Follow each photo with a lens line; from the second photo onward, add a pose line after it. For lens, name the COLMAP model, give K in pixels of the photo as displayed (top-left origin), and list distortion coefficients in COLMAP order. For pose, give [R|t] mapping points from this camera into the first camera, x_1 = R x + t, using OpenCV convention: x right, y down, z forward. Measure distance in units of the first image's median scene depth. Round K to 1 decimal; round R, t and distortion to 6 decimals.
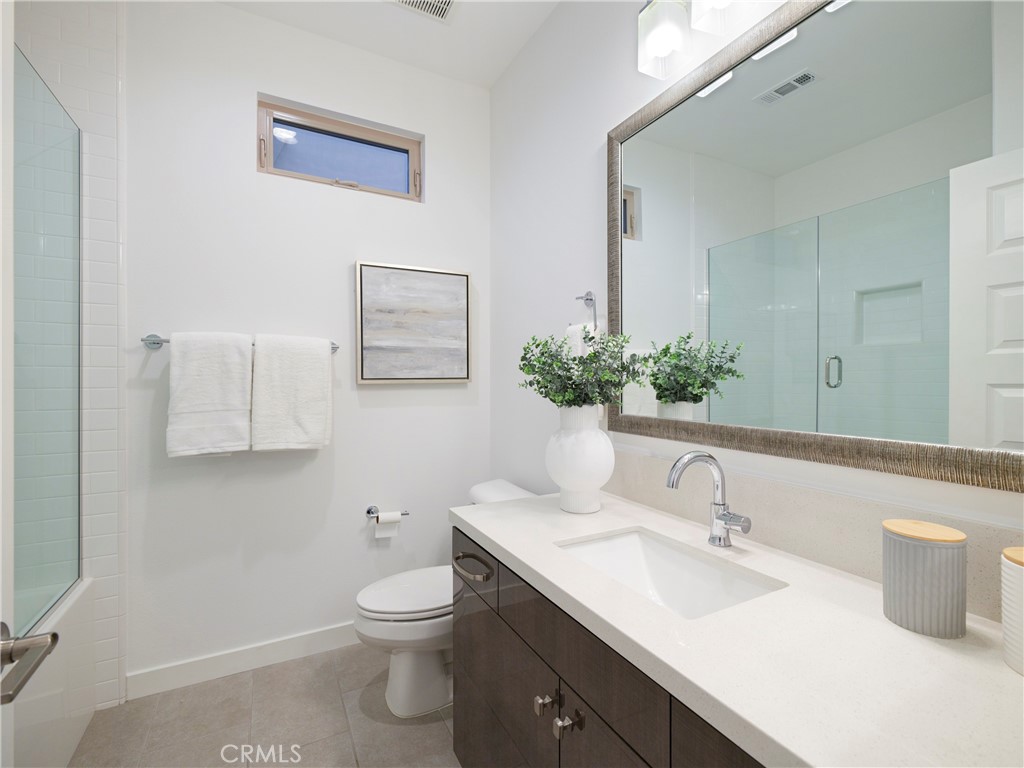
lens RADIAL K [[467.6, 0, 514.9], [0, 467.6, 384.6], [0, 0, 1]] dist [-0.004572, -0.000268]
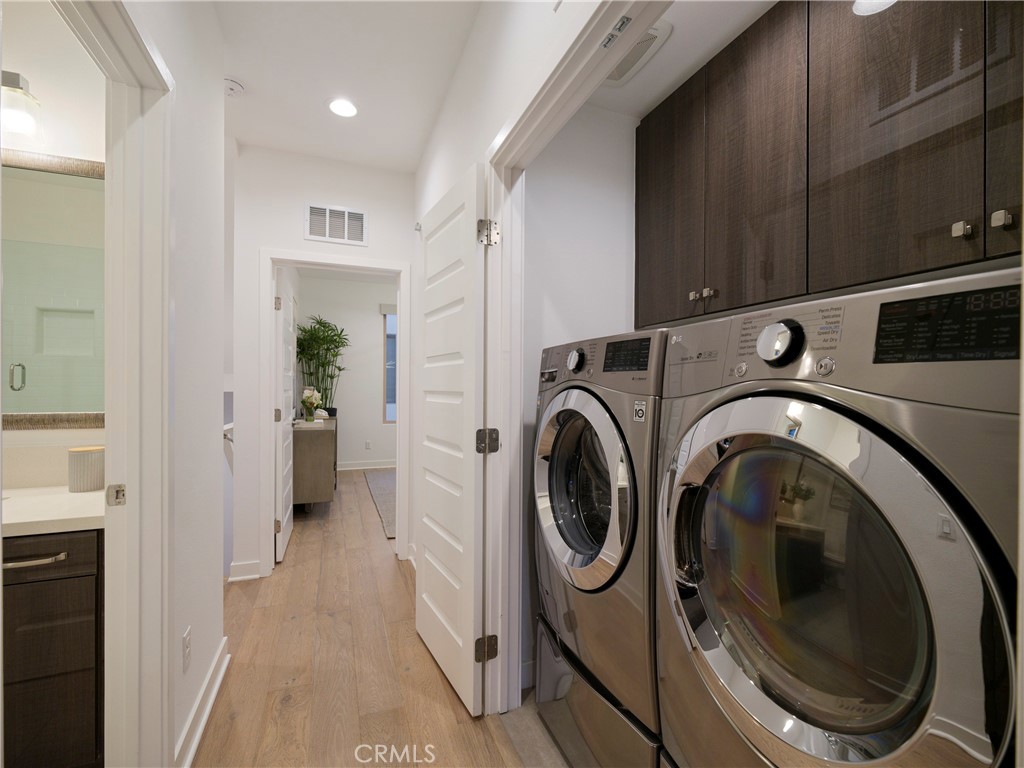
lens RADIAL K [[467.6, 0, 514.3], [0, 467.6, 389.2], [0, 0, 1]] dist [-0.004572, -0.000268]
pose [[0.125891, -0.001294, 0.992043, -0.328944], [0.005056, 0.999987, 0.000663, 0.009228], [-0.992031, 0.004932, 0.125896, -0.398809]]
